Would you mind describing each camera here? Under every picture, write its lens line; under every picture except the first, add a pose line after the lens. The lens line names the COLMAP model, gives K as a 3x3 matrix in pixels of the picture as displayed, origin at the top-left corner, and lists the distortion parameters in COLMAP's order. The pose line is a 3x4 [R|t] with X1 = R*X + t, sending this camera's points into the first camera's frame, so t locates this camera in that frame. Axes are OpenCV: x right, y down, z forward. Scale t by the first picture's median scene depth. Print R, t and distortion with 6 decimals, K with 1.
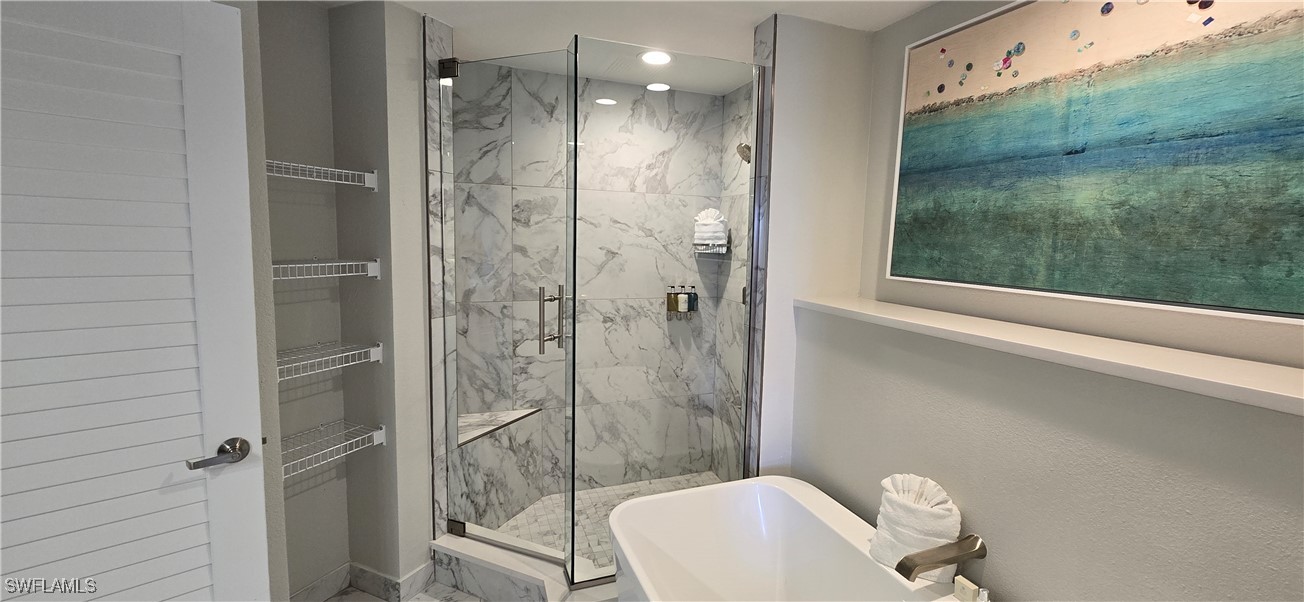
lens RADIAL K [[530.9, 0, 667.8], [0, 530.9, 292.2], [0, 0, 1]] dist [-0.002215, 0.001071]
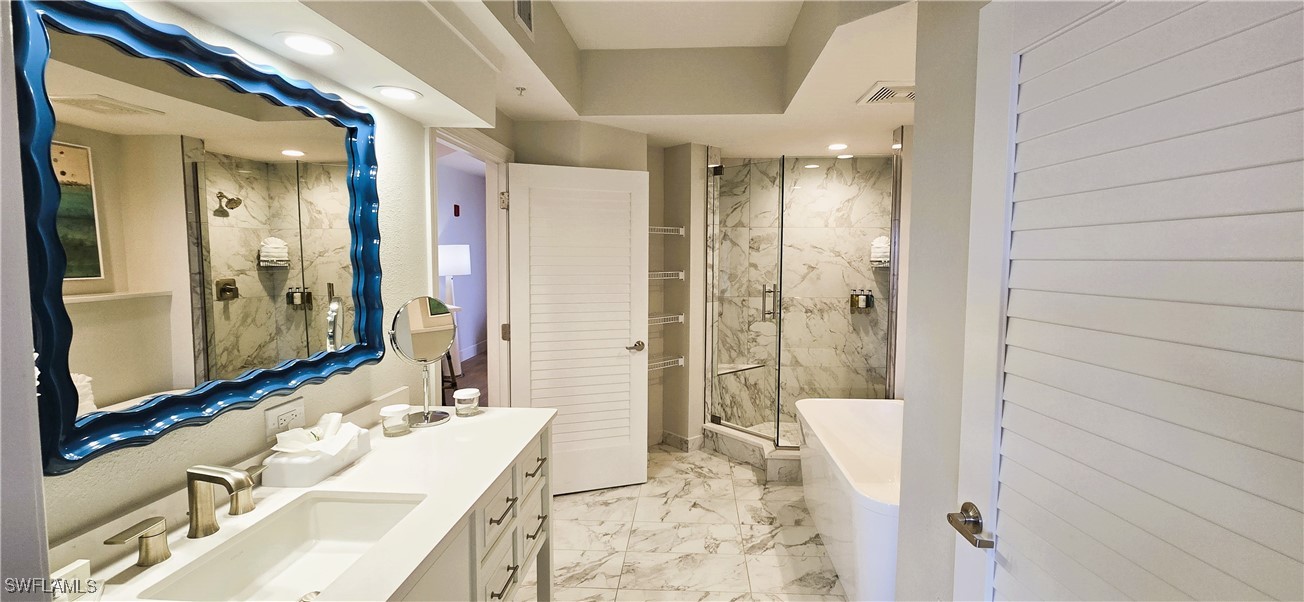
lens RADIAL K [[530.9, 0, 679.9], [0, 530.9, 298.9], [0, 0, 1]] dist [-0.002215, 0.001071]
pose [[0.916847, 0.012380, -0.399046, 0.222161], [-0.023036, 0.999494, -0.021919, 0.083150], [0.398573, 0.029288, 0.916669, -0.776763]]
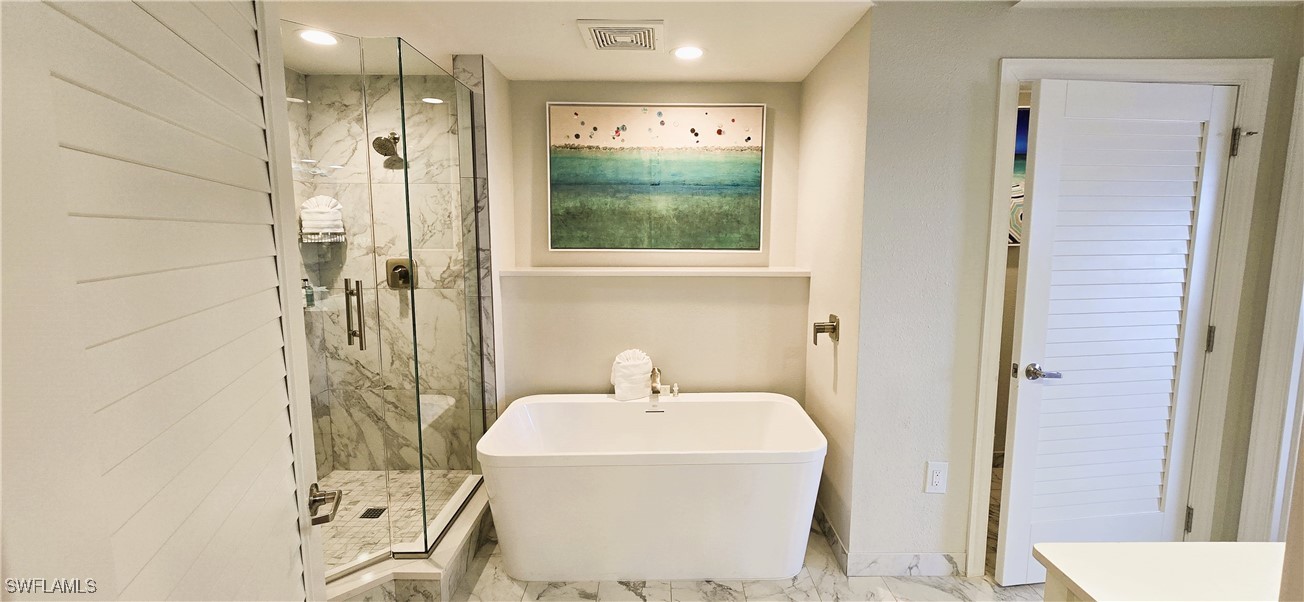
lens RADIAL K [[530.9, 0, 665.6], [0, 530.9, 291.6], [0, 0, 1]] dist [-0.002215, 0.001071]
pose [[0.358229, -0.132021, 0.924253, -0.867443], [0.101300, 0.989604, 0.102094, -0.030504], [-0.928122, 0.057054, 0.367878, 0.118188]]
